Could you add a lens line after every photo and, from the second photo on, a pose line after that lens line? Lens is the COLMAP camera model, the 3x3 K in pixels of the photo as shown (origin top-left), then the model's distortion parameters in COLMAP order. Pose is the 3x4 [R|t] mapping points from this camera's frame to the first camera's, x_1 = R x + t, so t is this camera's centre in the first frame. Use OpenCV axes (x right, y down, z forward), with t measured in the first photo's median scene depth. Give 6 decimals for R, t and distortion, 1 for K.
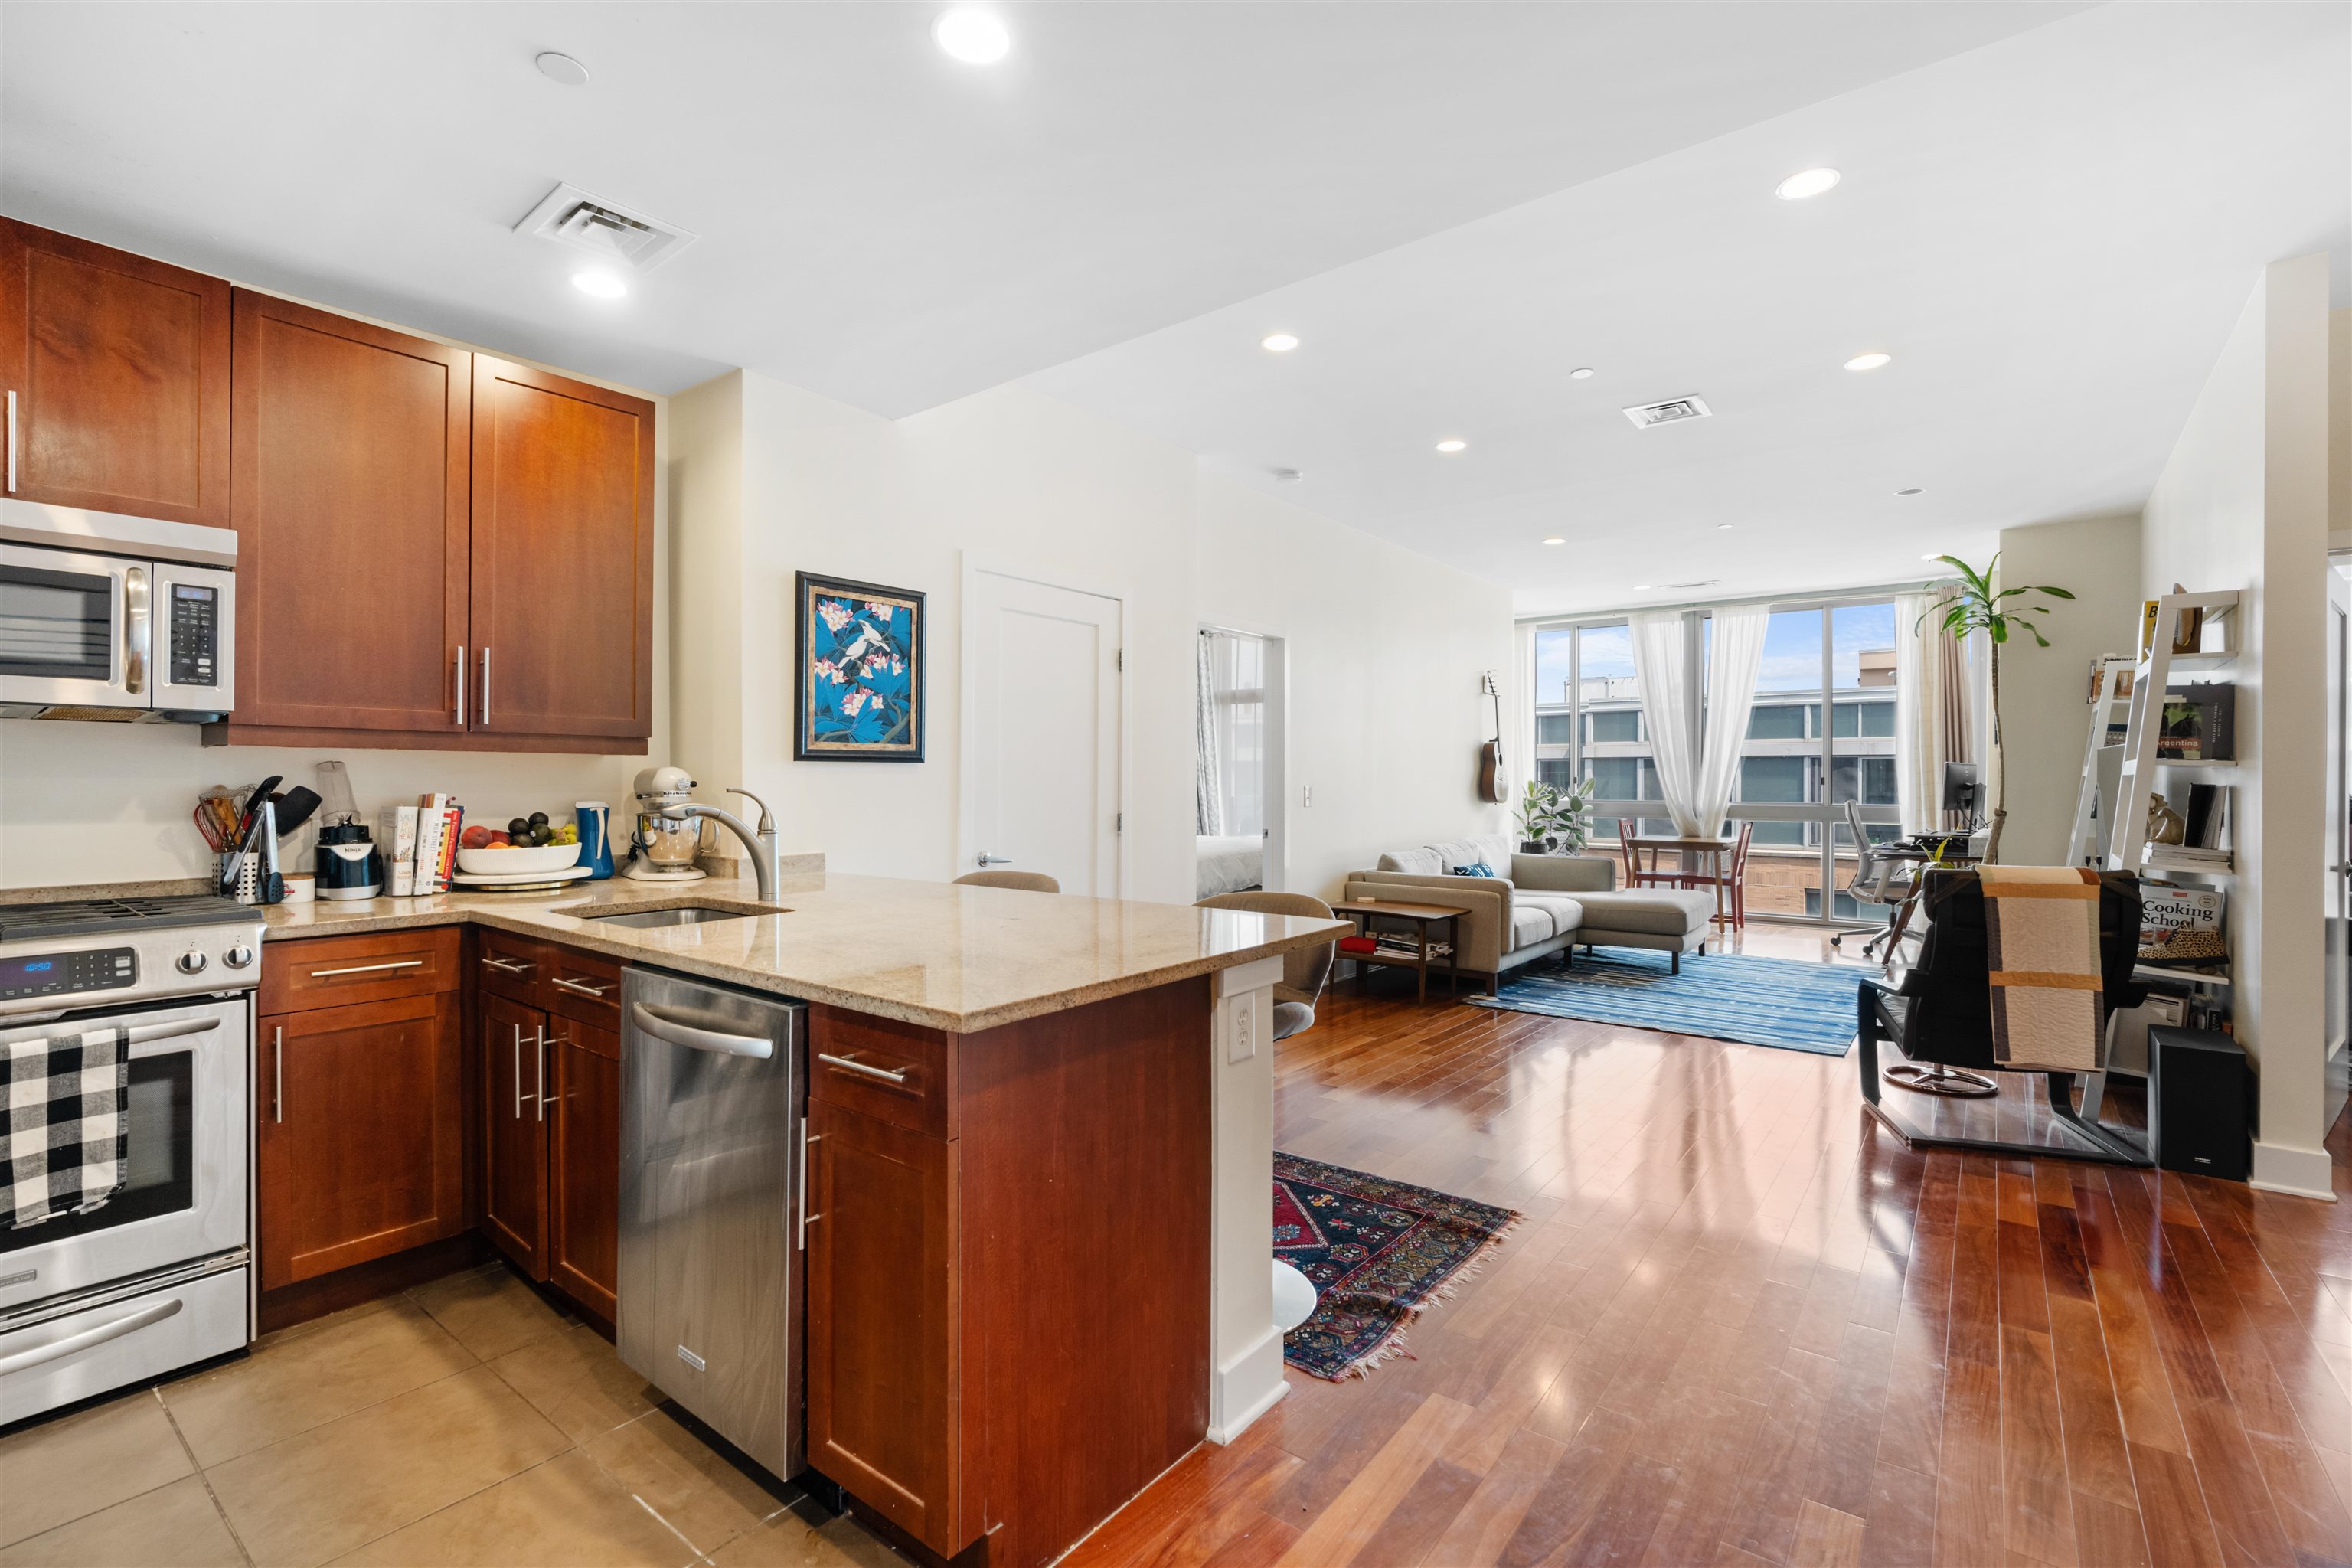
lens RADIAL K [[1062.6, 0, 1169.4], [0, 1062.6, 784.3], [0, 0, 1]] dist [-0.005378, 0.001835]
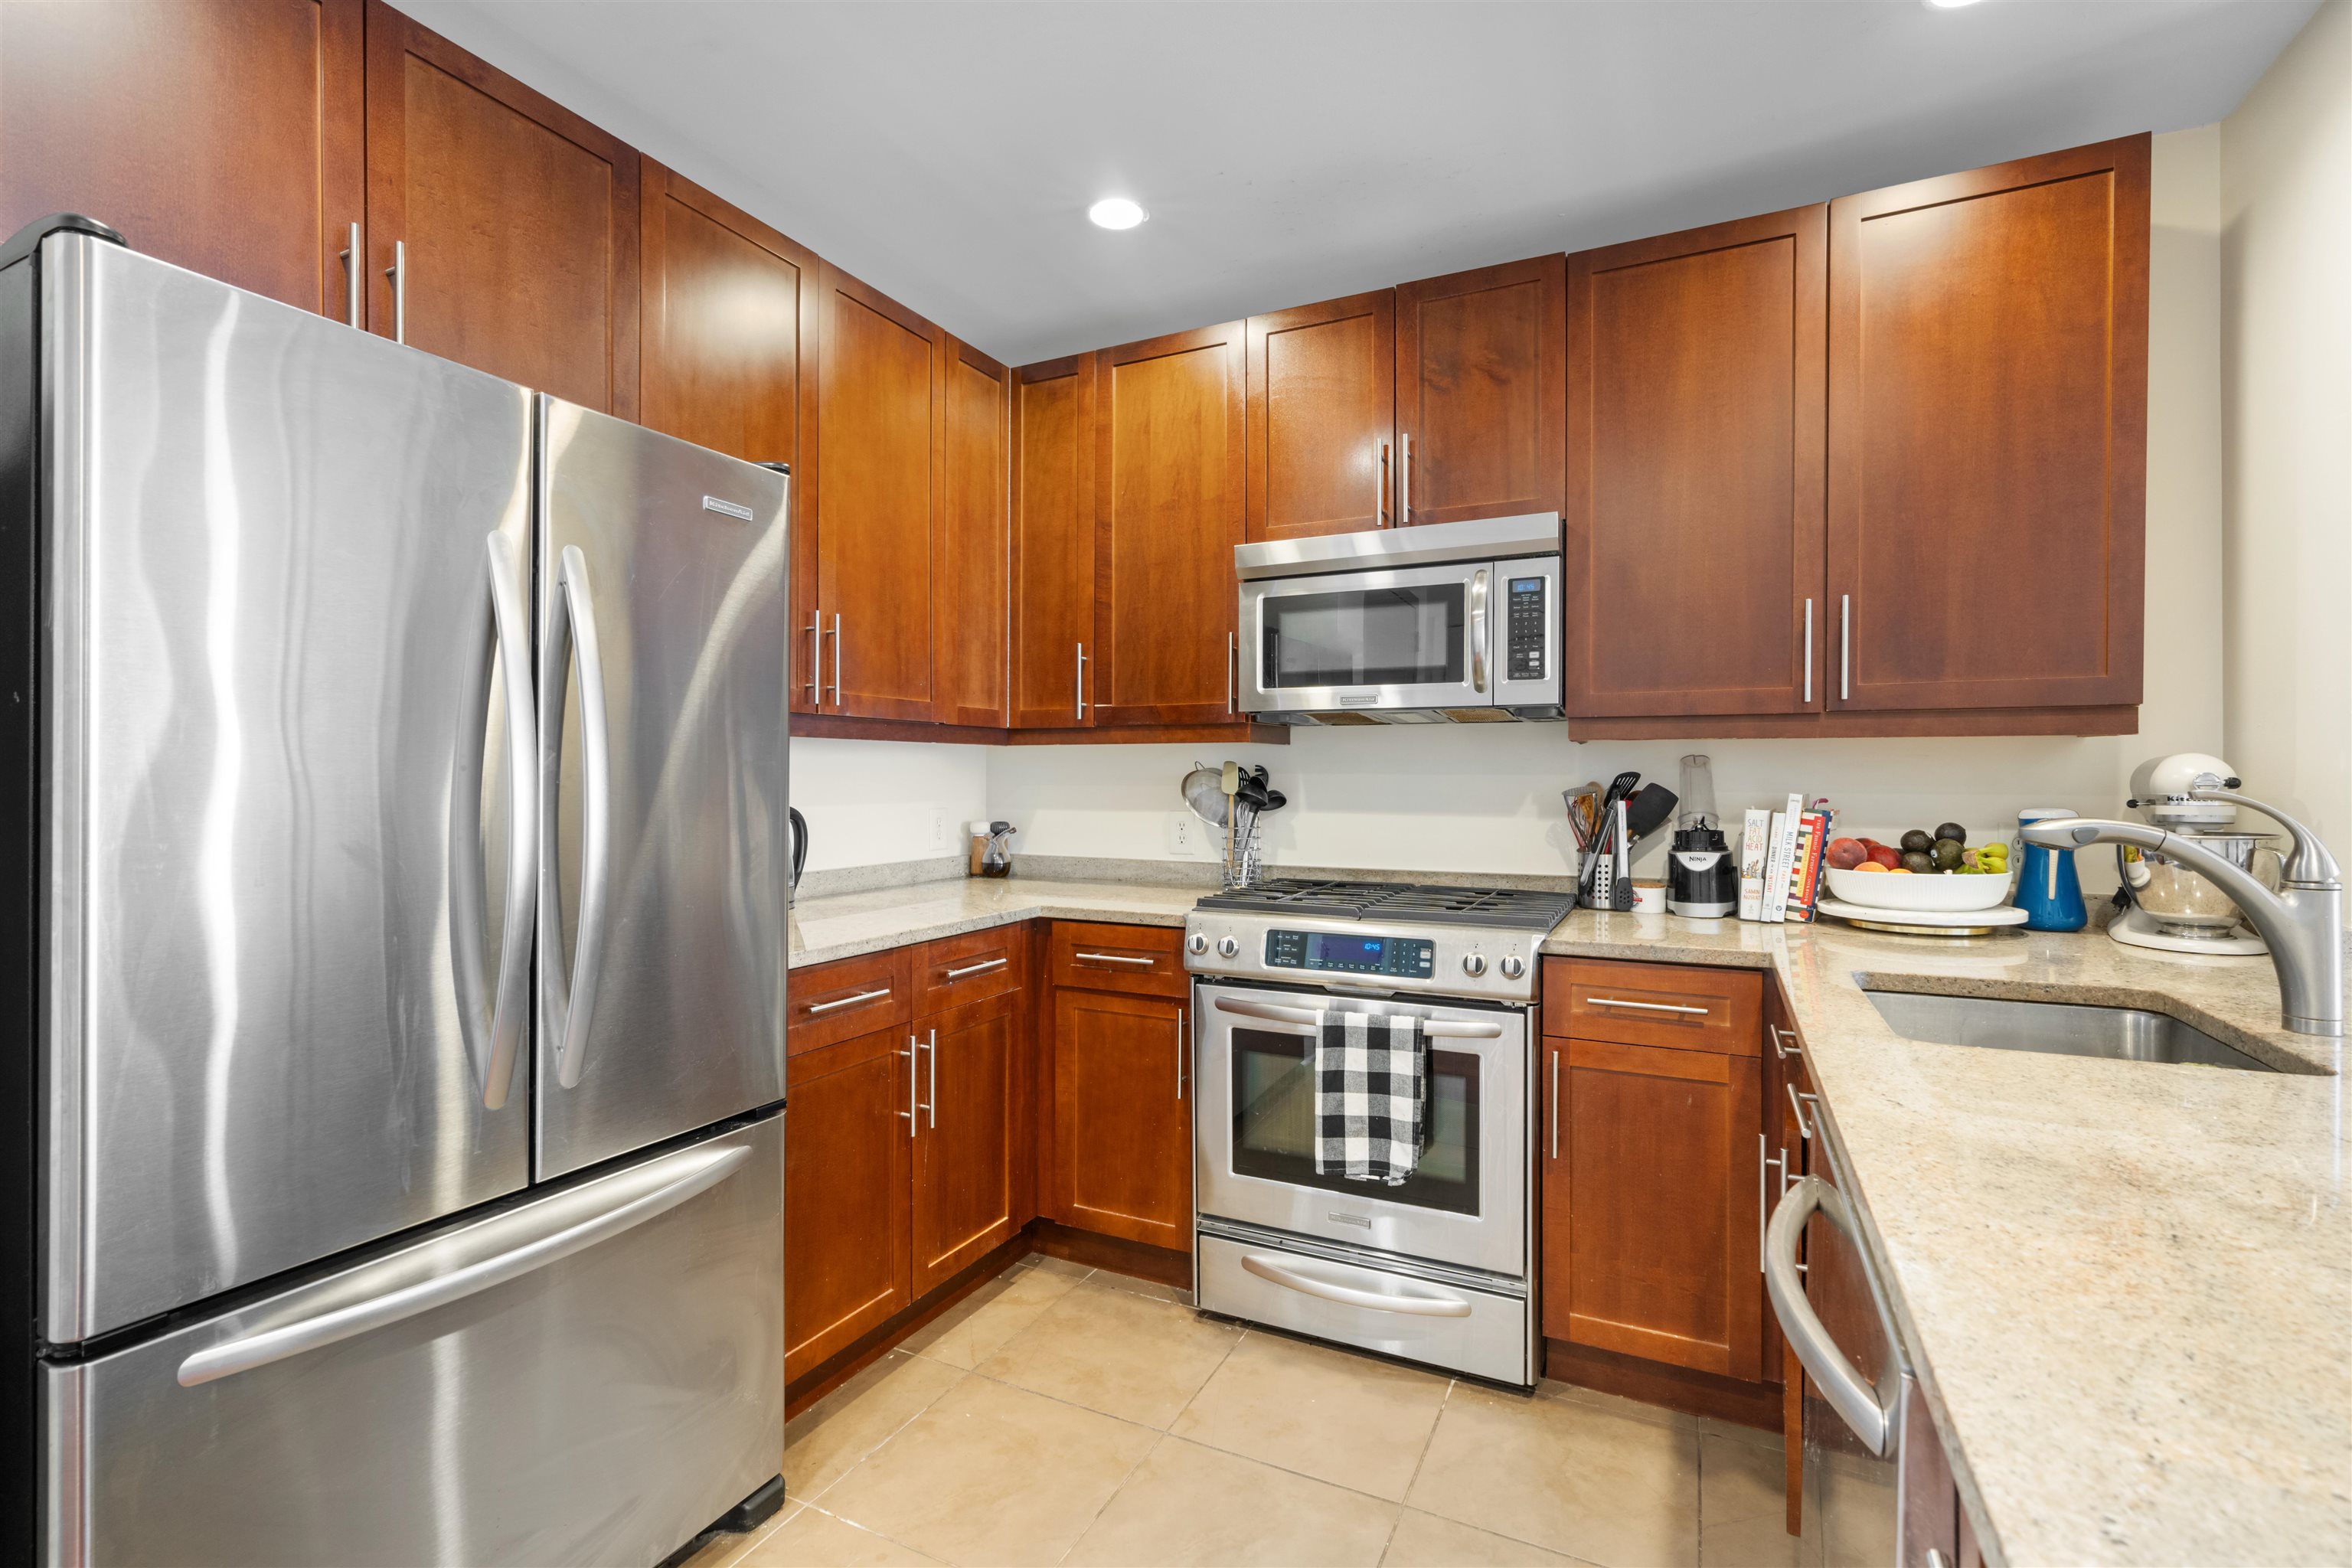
lens RADIAL K [[1062.6, 0, 1169.4], [0, 1062.6, 784.3], [0, 0, 1]] dist [-0.005378, 0.001835]
pose [[0.201582, 0.005559, -0.979456, -0.022494], [-0.002937, 0.999983, 0.005071, -0.000988], [0.979467, 0.001854, 0.201594, 0.428453]]
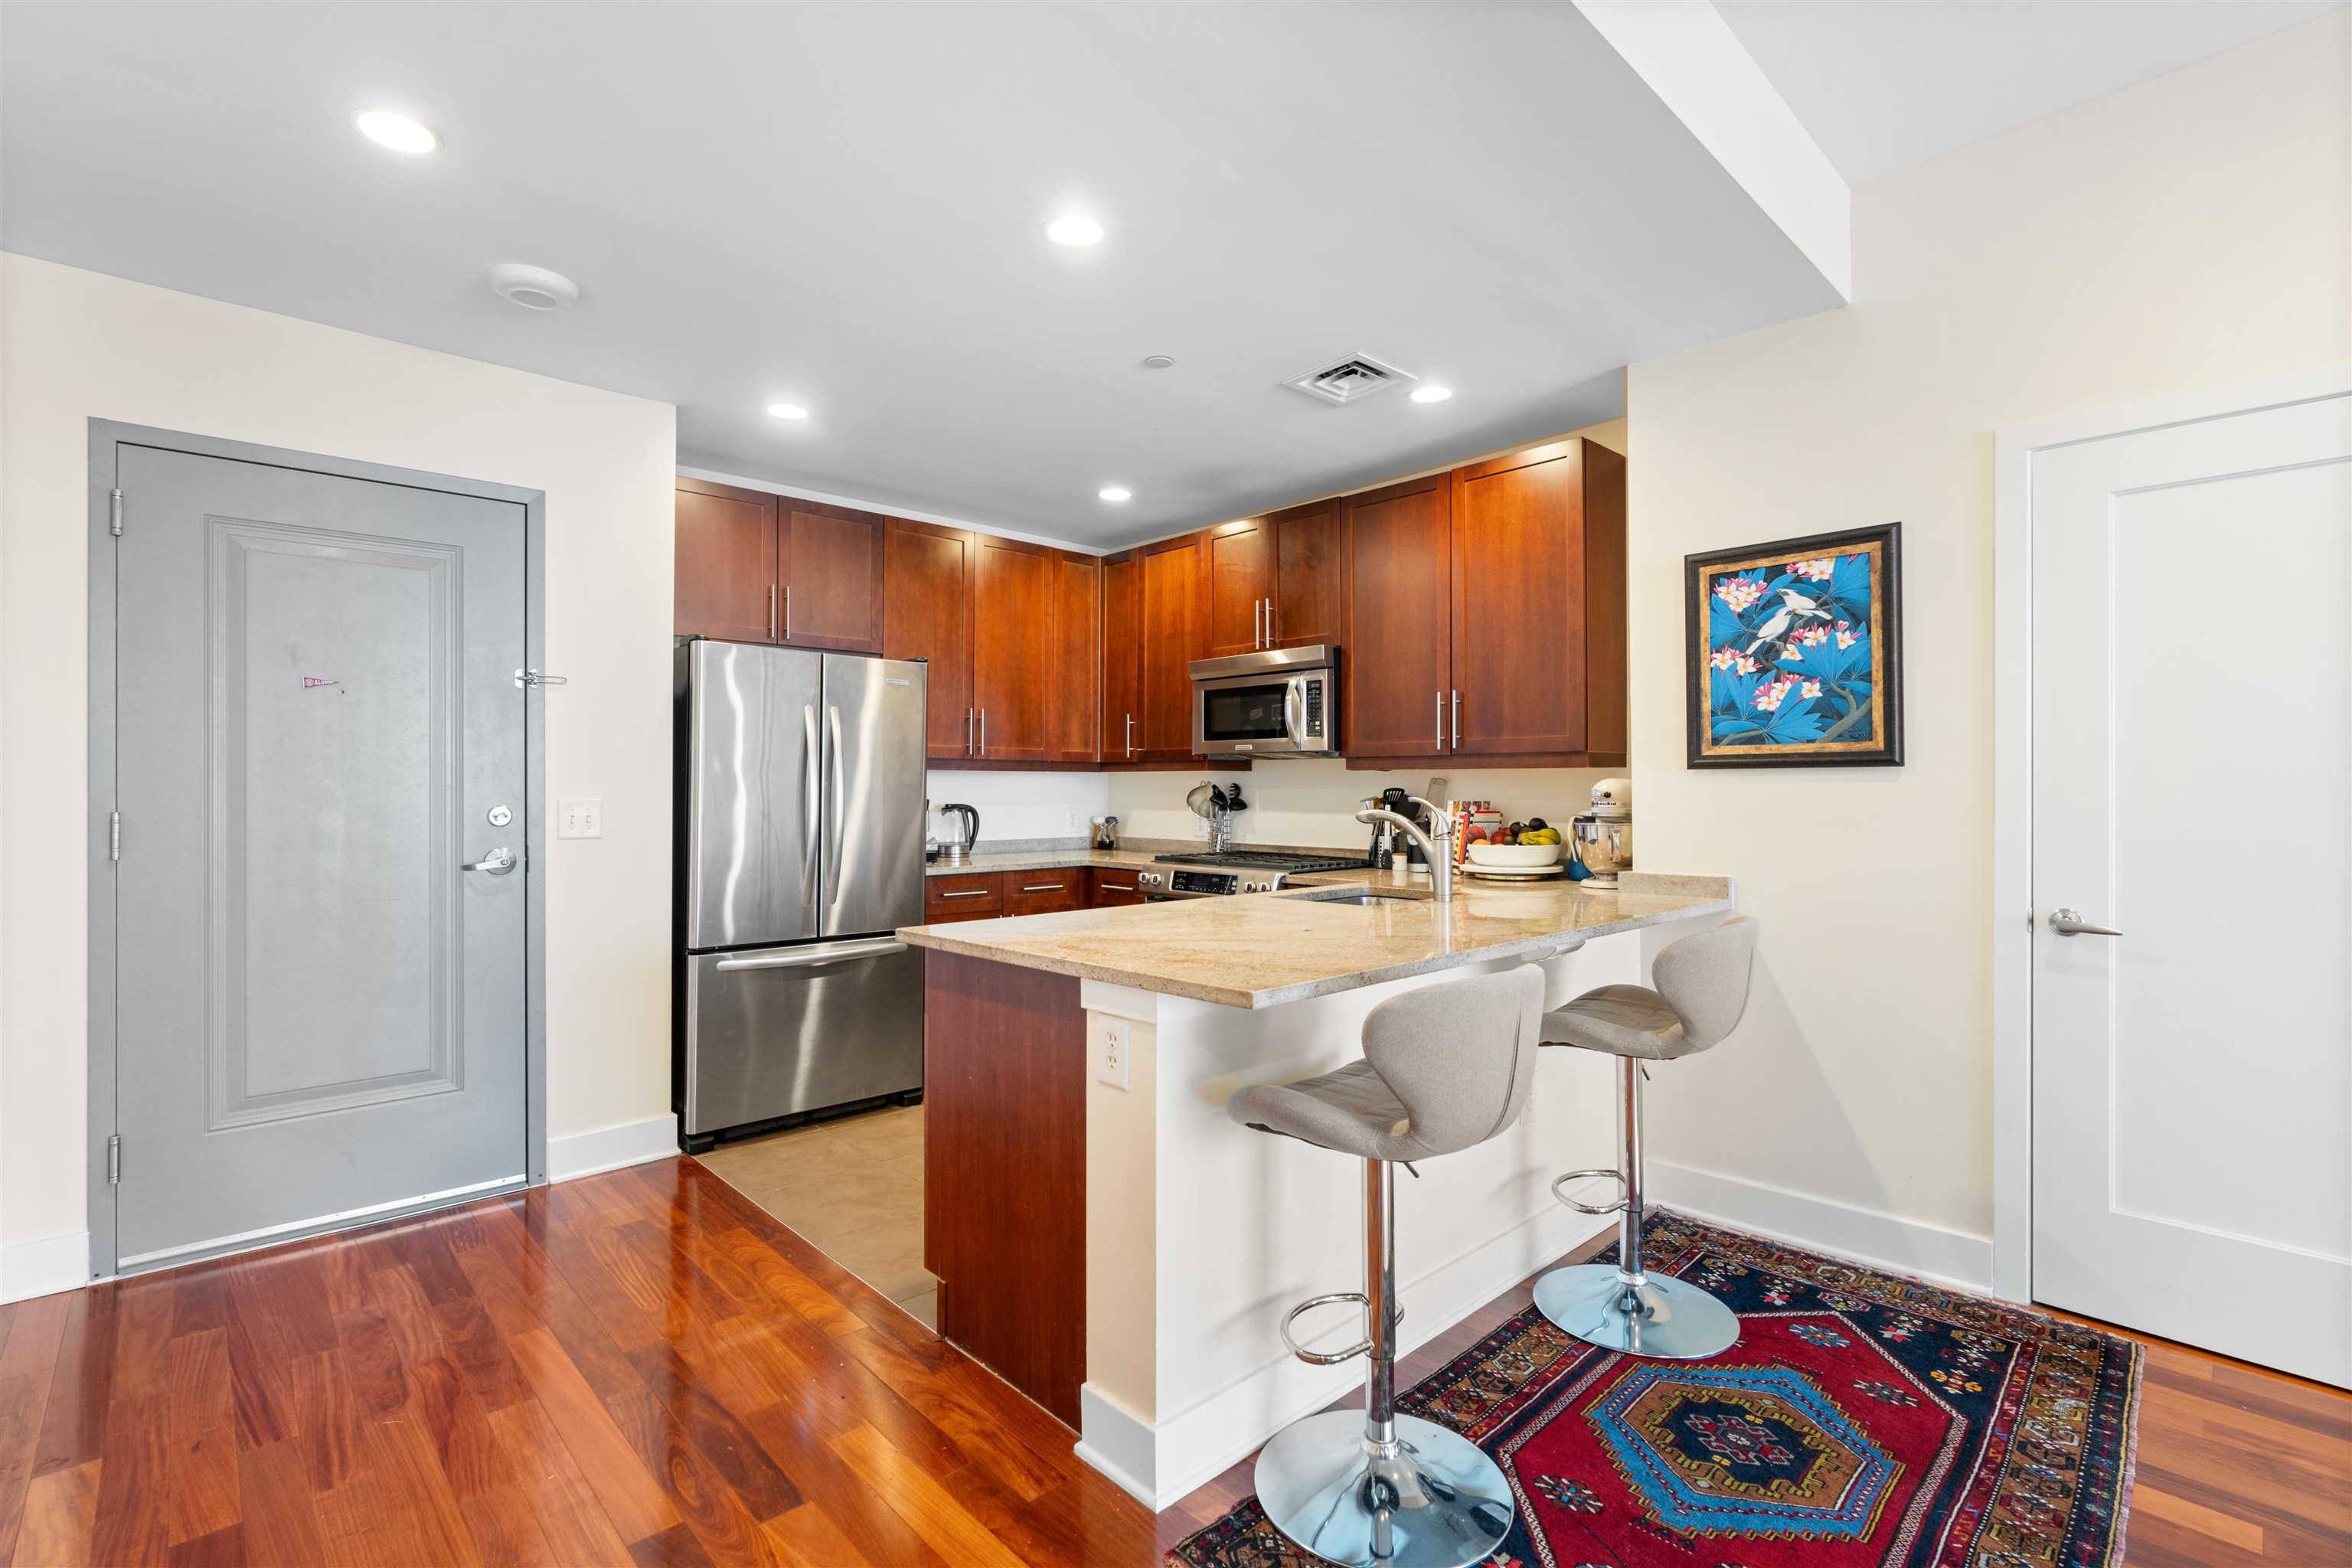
lens RADIAL K [[1062.6, 0, 1169.4], [0, 1062.6, 784.3], [0, 0, 1]] dist [-0.005378, 0.001835]
pose [[-0.151370, -0.006431, -0.988456, 0.770967], [-0.004920, 0.999971, -0.005752, -0.002997], [0.988465, 0.003992, -0.151397, 0.920753]]
